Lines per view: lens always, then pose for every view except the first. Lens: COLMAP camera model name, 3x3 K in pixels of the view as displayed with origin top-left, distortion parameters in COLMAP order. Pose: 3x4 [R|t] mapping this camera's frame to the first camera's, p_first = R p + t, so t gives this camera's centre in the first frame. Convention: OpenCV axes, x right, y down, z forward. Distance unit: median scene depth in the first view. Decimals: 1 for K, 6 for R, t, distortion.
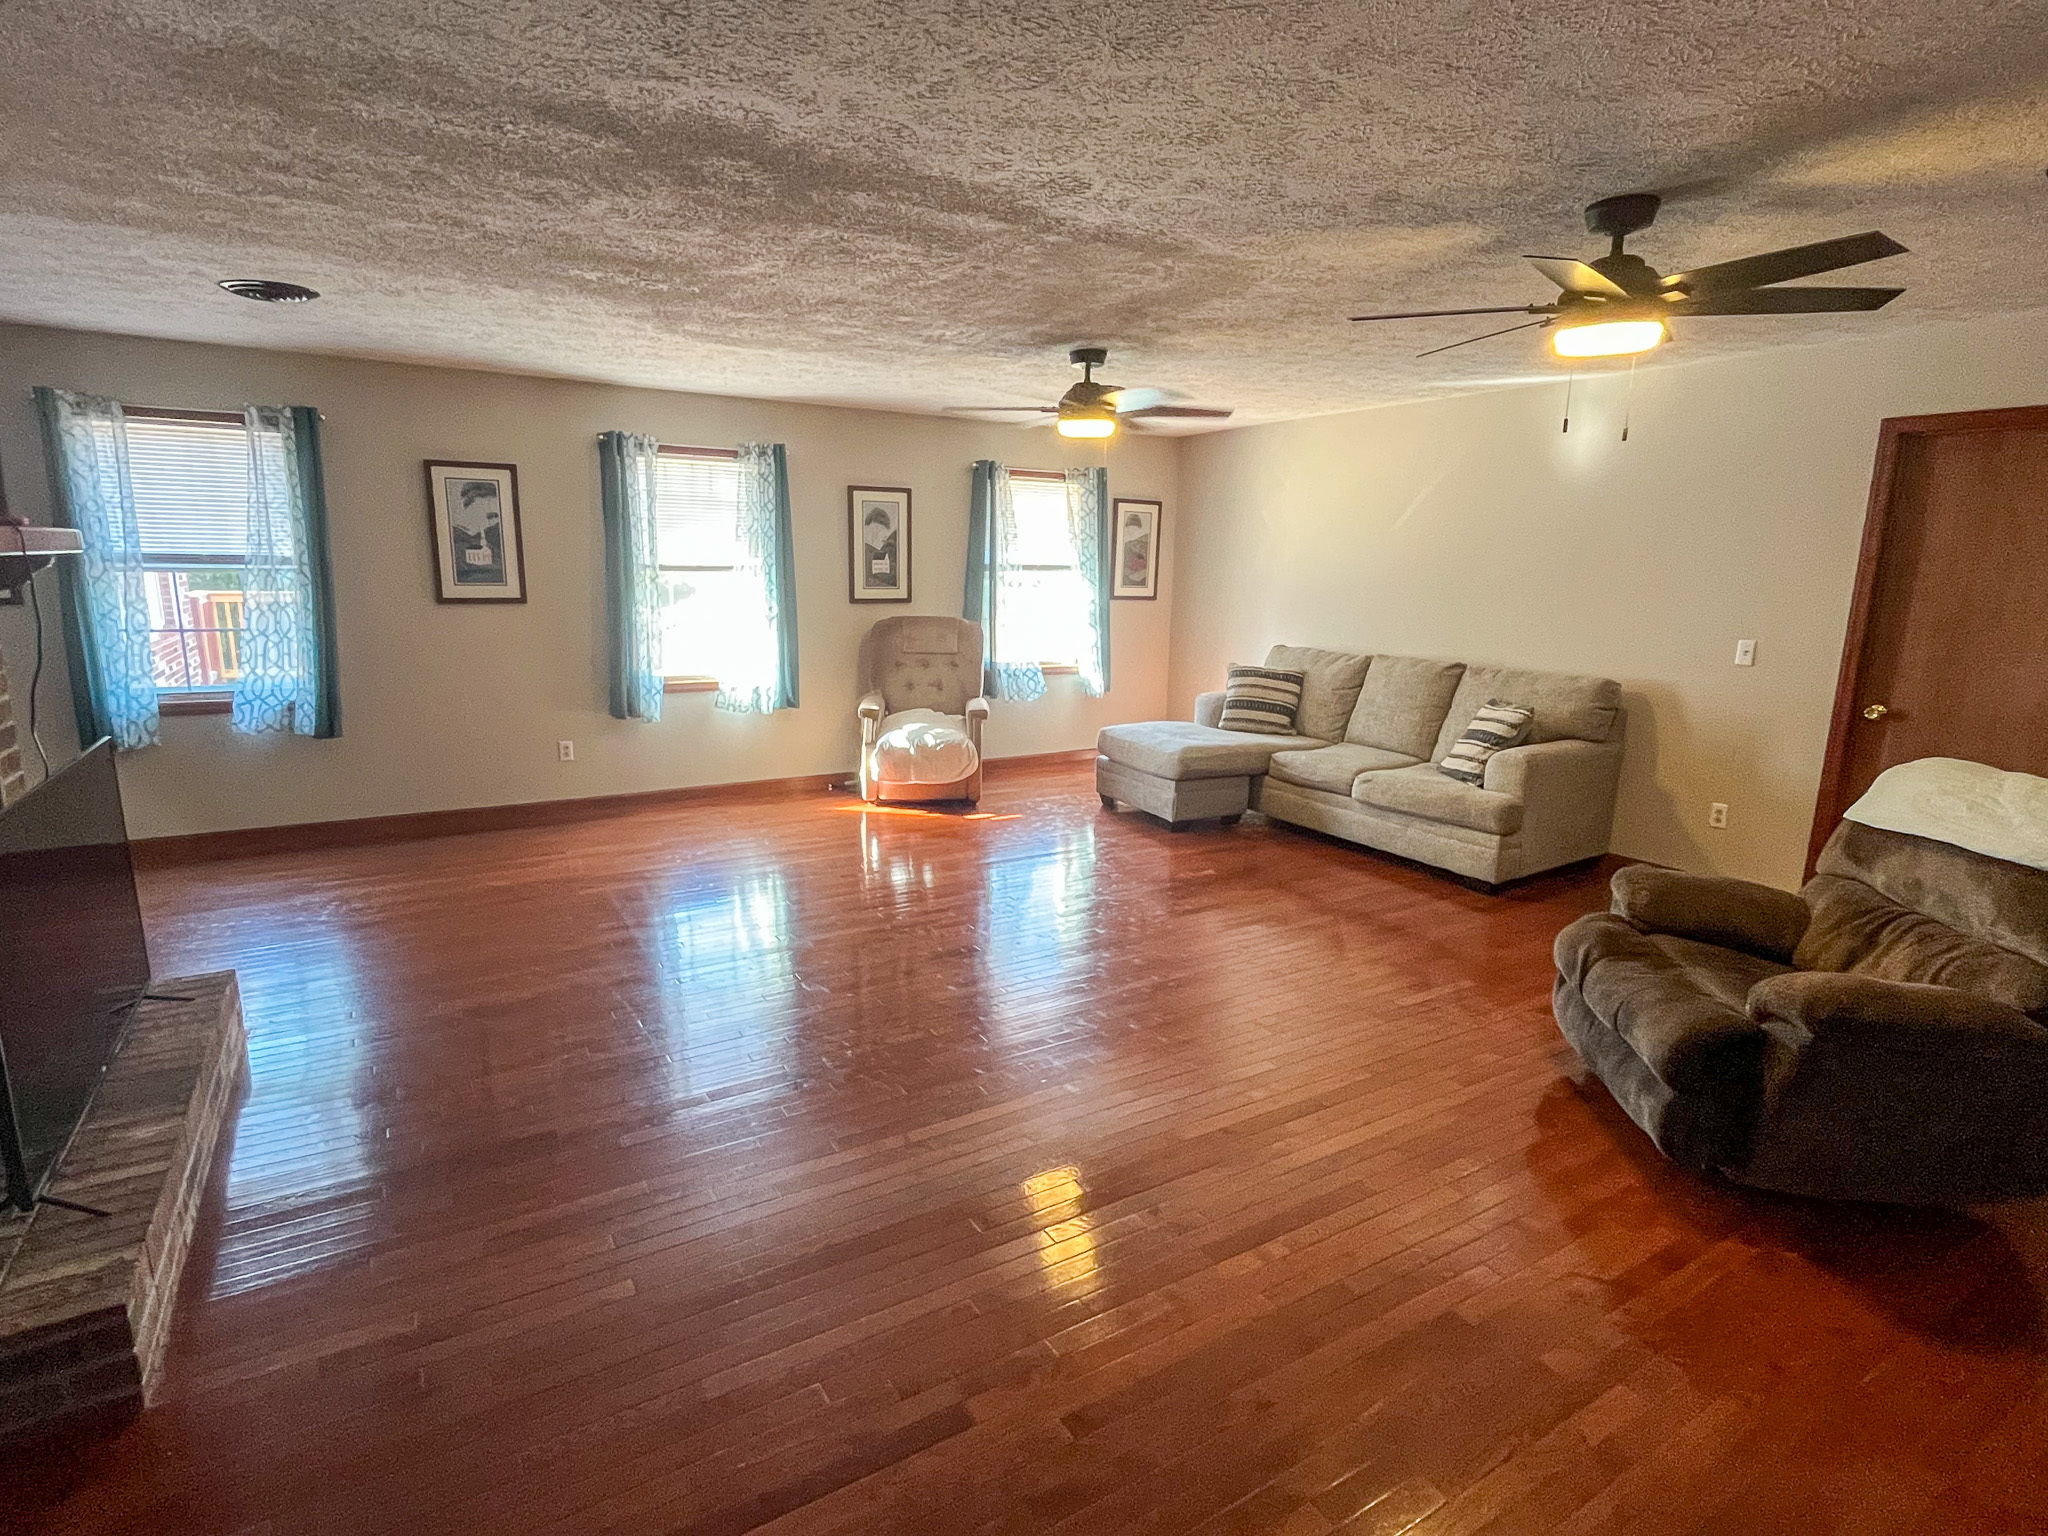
lens RADIAL K [[1020.3, 0, 1024.0], [0, 1020.3, 768.0], [0, 0, 1]] dist [-0.002233, -0.001099]
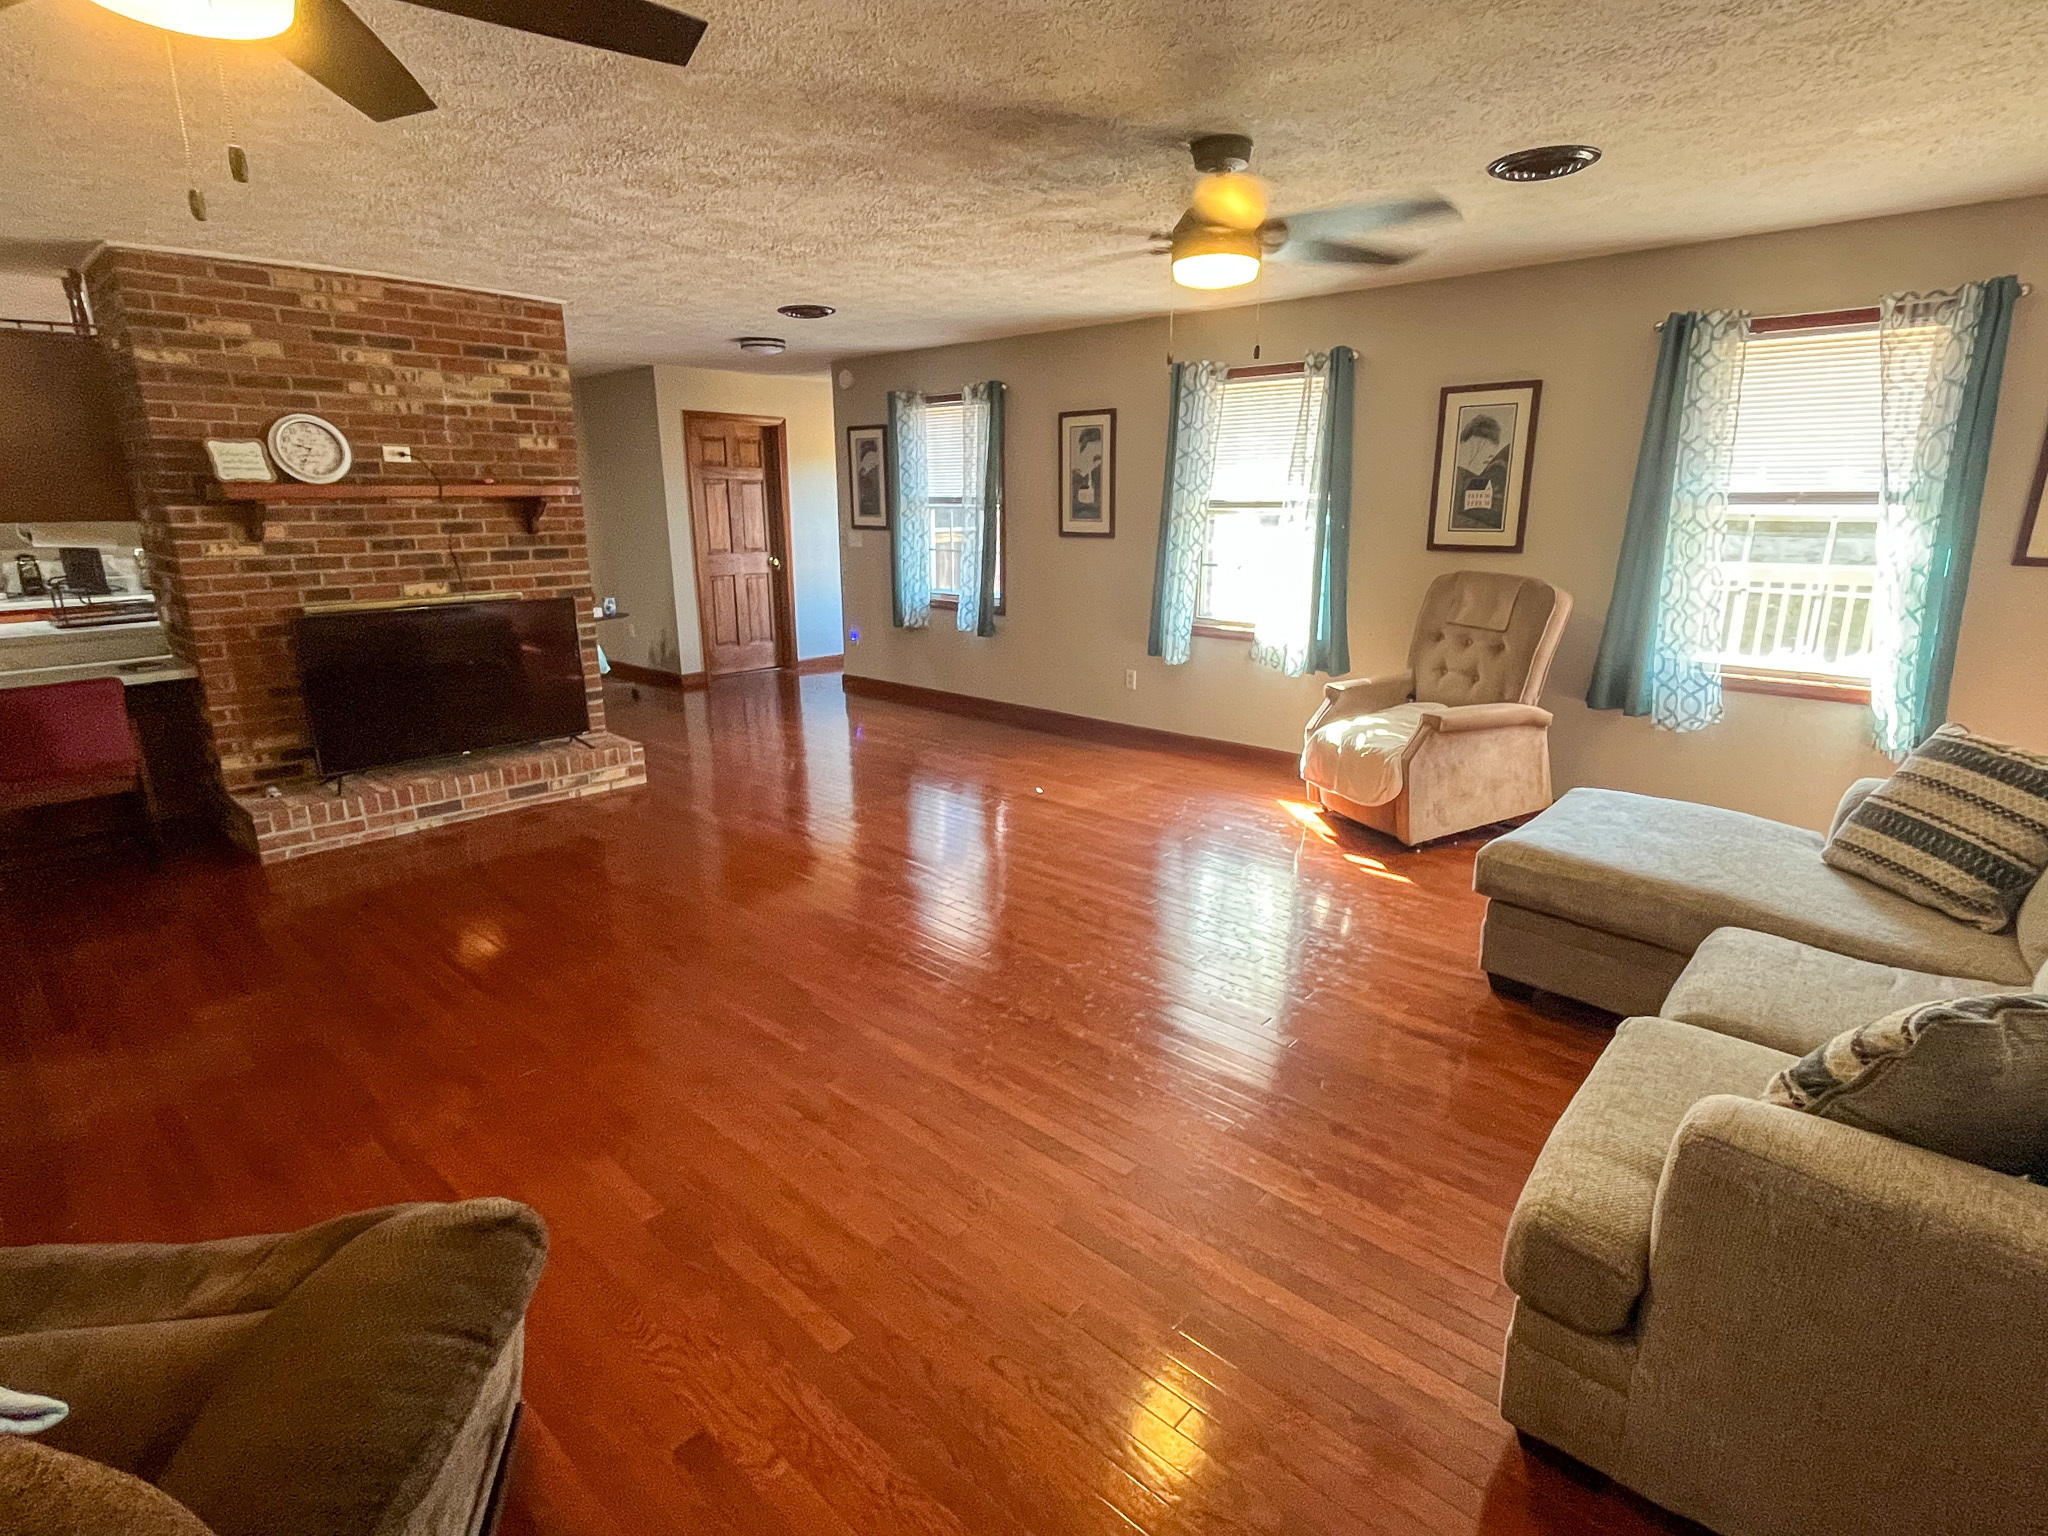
lens RADIAL K [[1020.3, 0, 1024.0], [0, 1020.3, 768.0], [0, 0, 1]] dist [-0.002233, -0.001099]
pose [[0.289161, 0.227721, -0.929800, 0.508965], [-0.183360, 0.966485, 0.179682, -0.094439], [0.939556, 0.118531, 0.321225, 0.542772]]
